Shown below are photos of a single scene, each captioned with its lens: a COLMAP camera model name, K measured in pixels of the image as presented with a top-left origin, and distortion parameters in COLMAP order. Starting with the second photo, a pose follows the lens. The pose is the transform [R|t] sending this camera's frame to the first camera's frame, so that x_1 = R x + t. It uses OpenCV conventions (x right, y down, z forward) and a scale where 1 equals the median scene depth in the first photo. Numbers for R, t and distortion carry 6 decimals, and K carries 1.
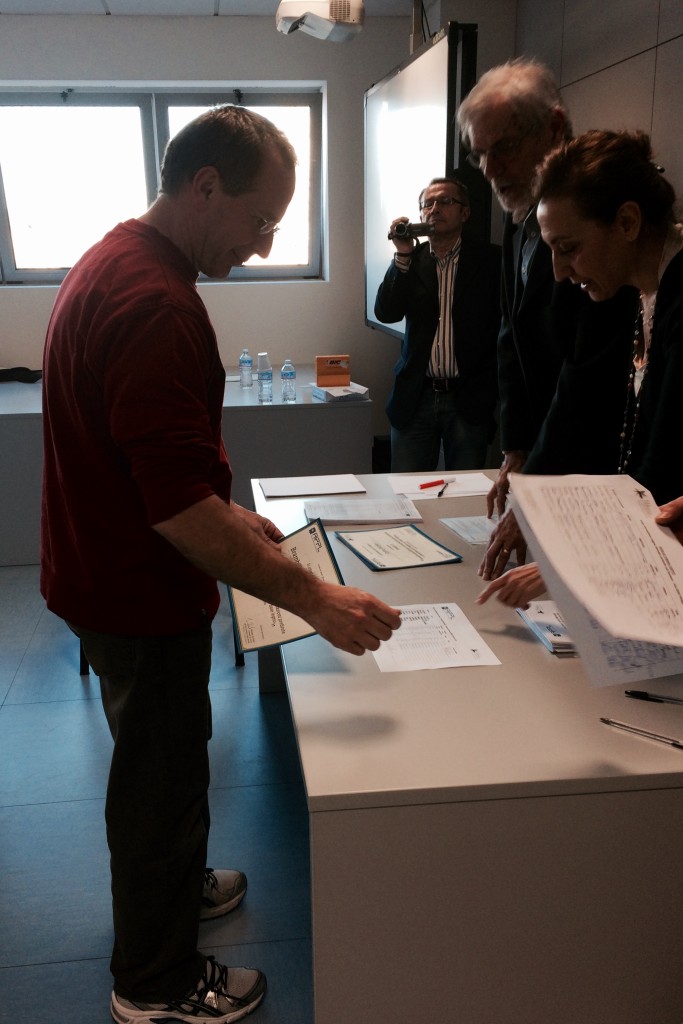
lens RADIAL K [[885.9, 0, 304.4], [0, 885.9, 524.9], [0, 0, 1]] dist [0.013313, -0.004194]
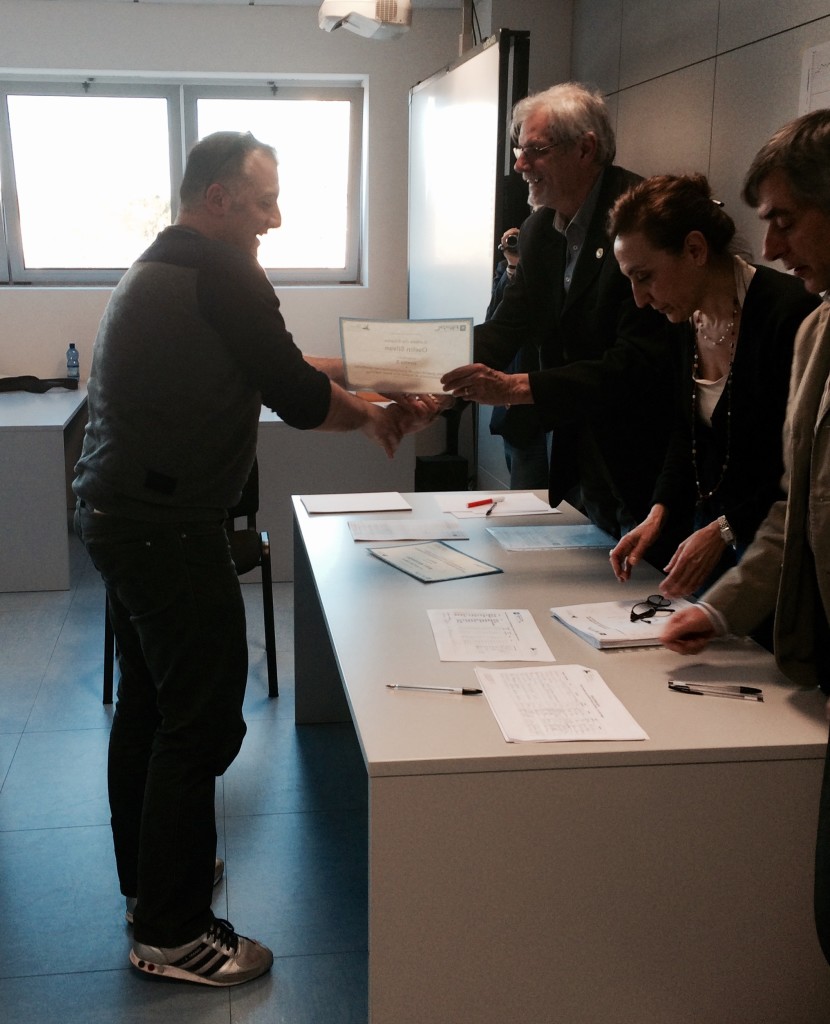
lens RADIAL K [[1100.3, 0, 312.8], [0, 1100.3, 475.5], [0, 0, 1]] dist [0.109119, 0.010040]
pose [[0.999856, 0.014232, -0.009285, -0.021188], [-0.014978, 0.996186, -0.085966, 0.023367], [0.008026, 0.086092, 0.996255, -0.158634]]
